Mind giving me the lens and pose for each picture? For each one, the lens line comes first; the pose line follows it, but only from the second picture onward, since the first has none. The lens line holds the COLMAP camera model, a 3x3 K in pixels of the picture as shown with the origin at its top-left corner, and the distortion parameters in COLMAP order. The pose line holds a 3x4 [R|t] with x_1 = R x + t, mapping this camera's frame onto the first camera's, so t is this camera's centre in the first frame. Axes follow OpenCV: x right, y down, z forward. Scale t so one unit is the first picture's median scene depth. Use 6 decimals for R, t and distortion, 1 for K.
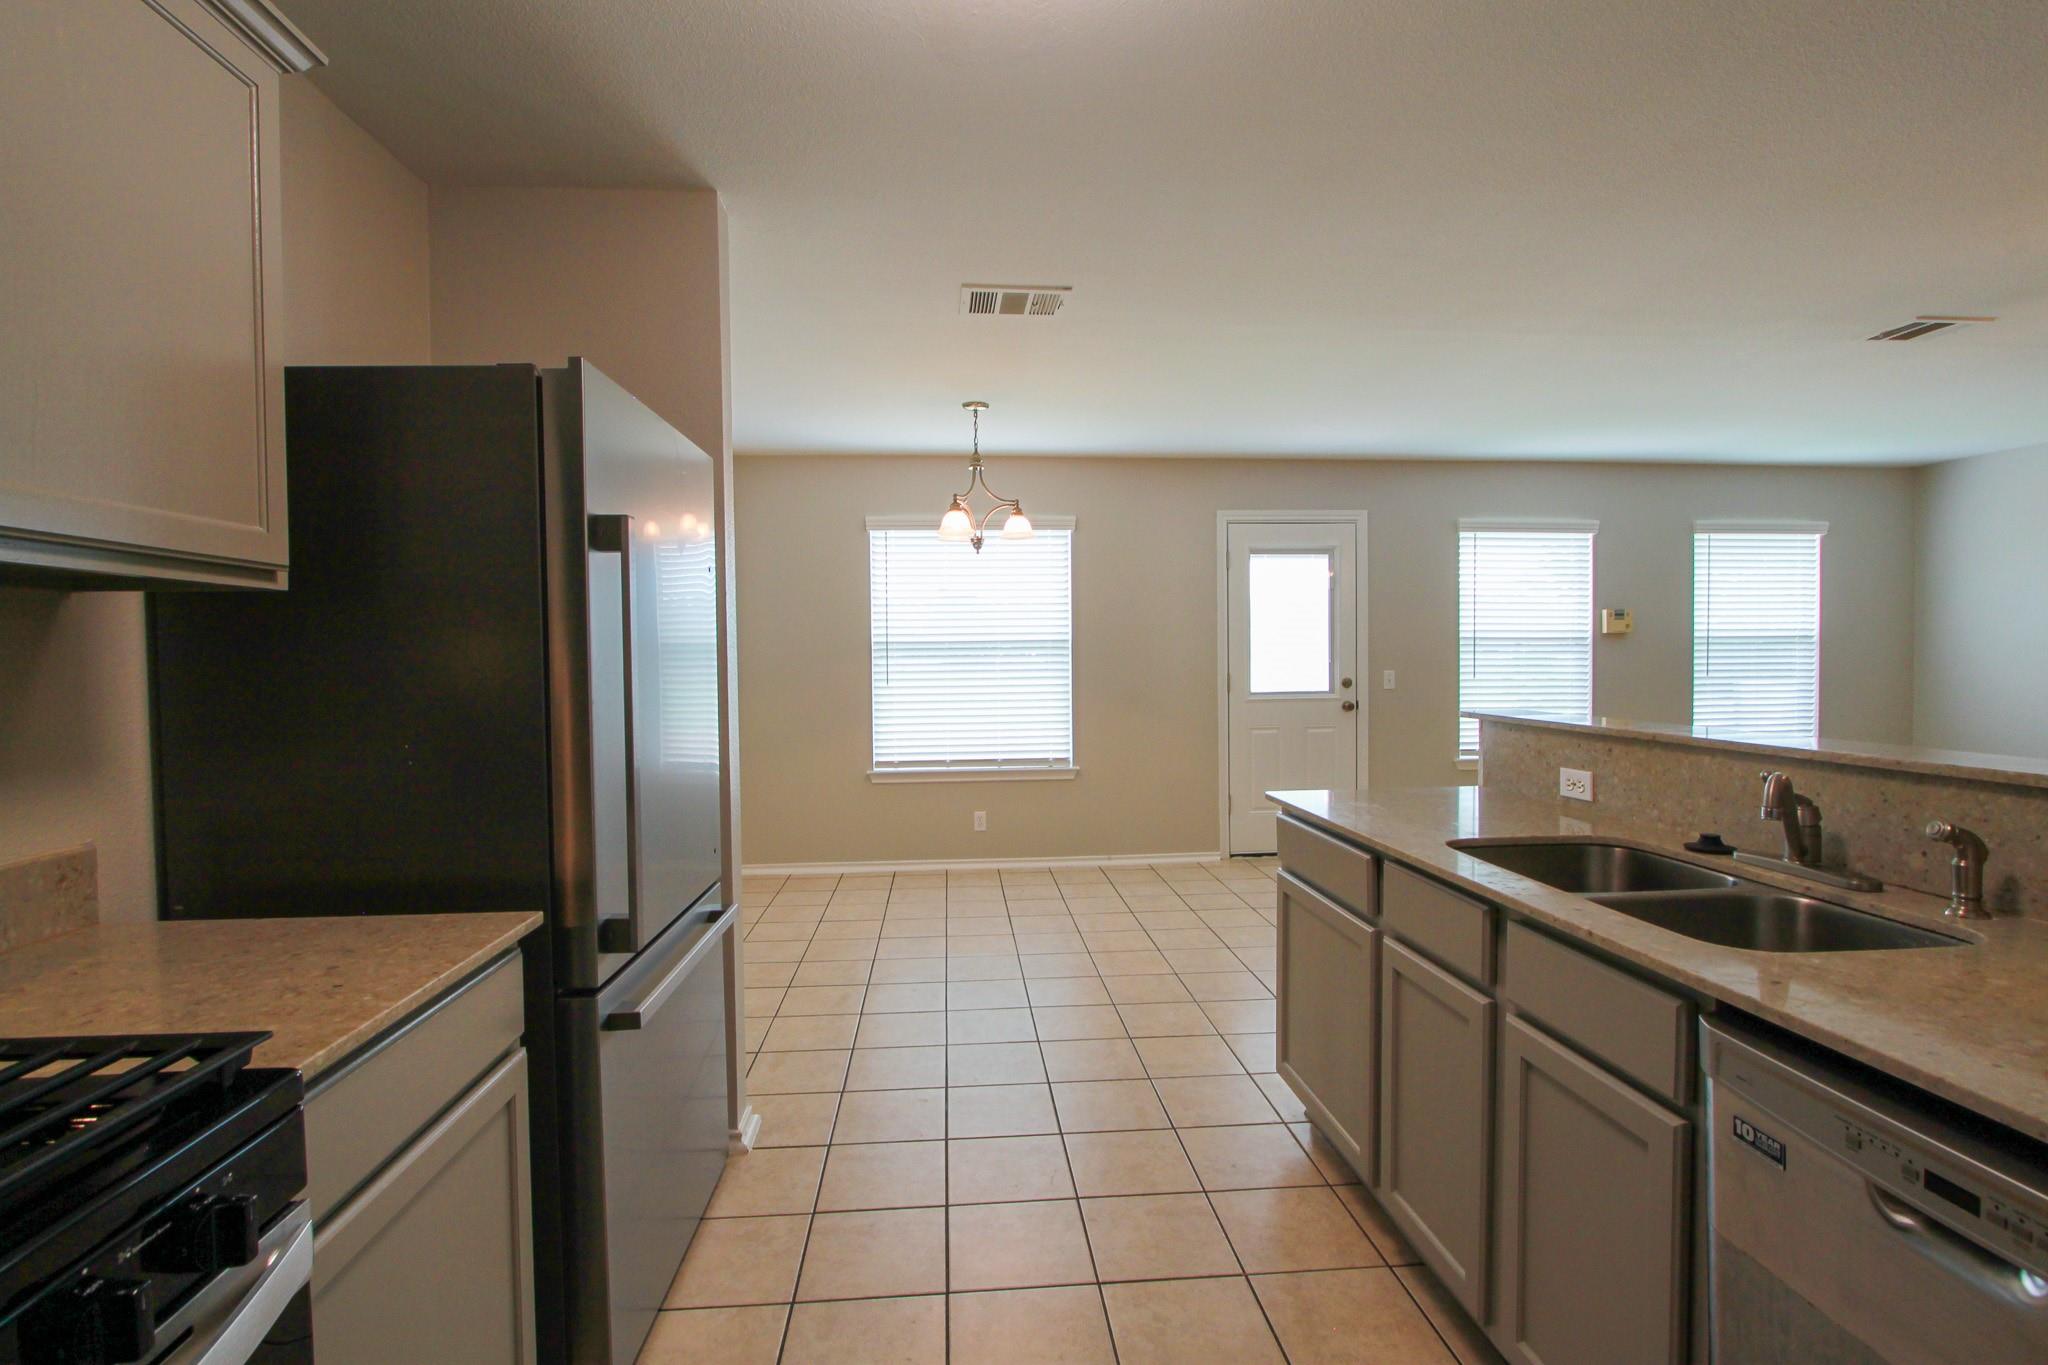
lens RADIAL K [[943.5, 0, 1034.5], [0, 943.5, 683.8], [0, 0, 1]] dist [-0.025236, 0.005597]
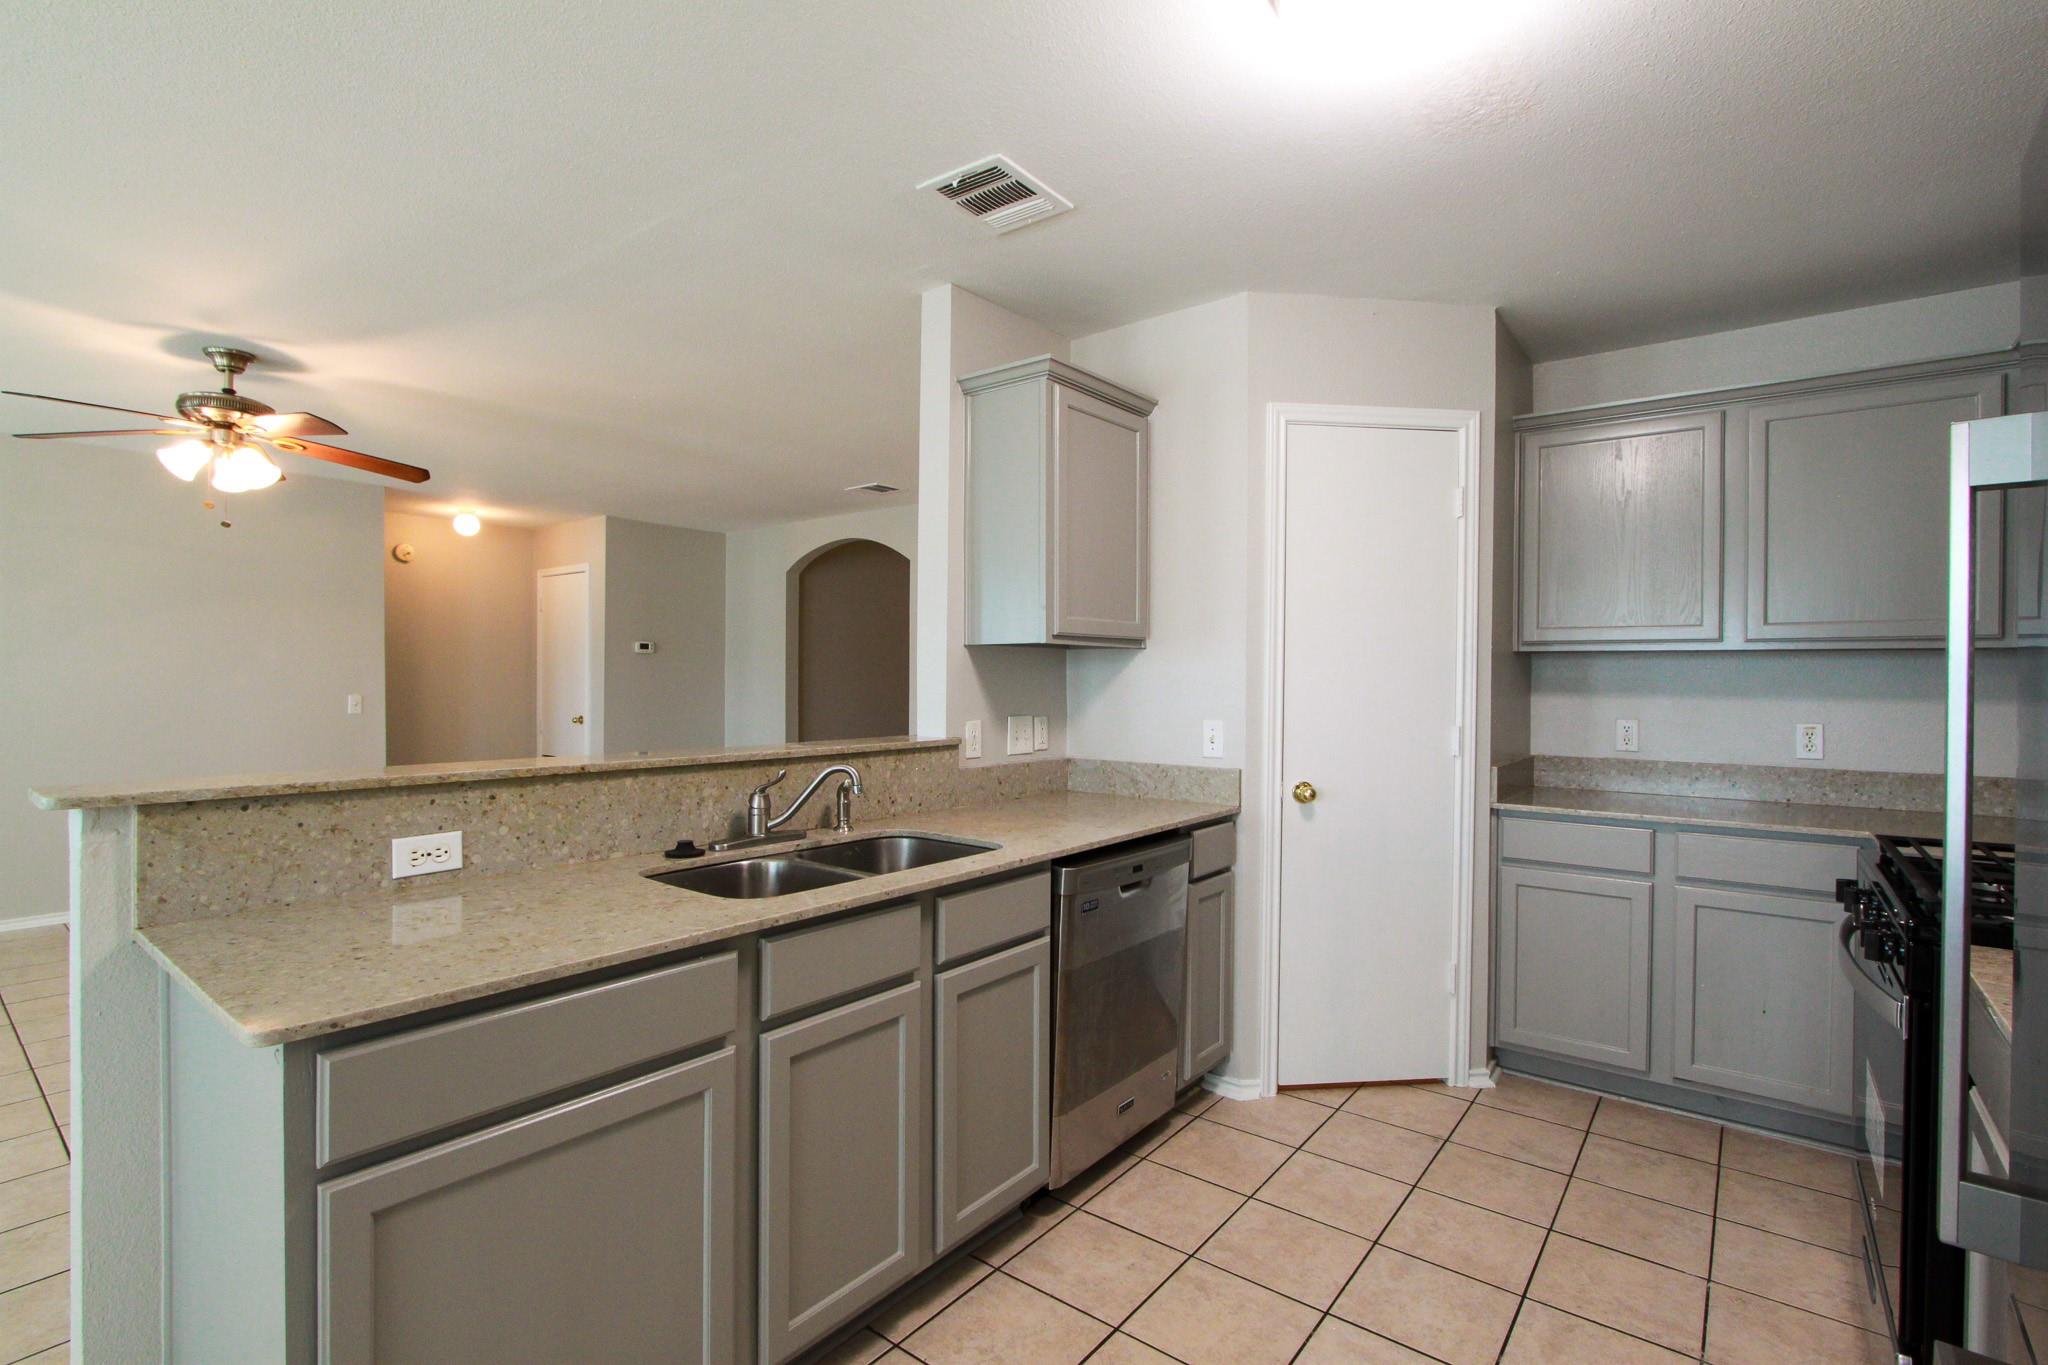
lens RADIAL K [[943.5, 0, 1021.0], [0, 943.5, 681.8], [0, 0, 1]] dist [-0.025236, 0.005597]
pose [[-0.703774, 0.002506, 0.710419, -0.318204], [0.025410, 0.999443, 0.021647, -0.039074], [-0.709969, 0.033287, -0.703446, 1.256690]]
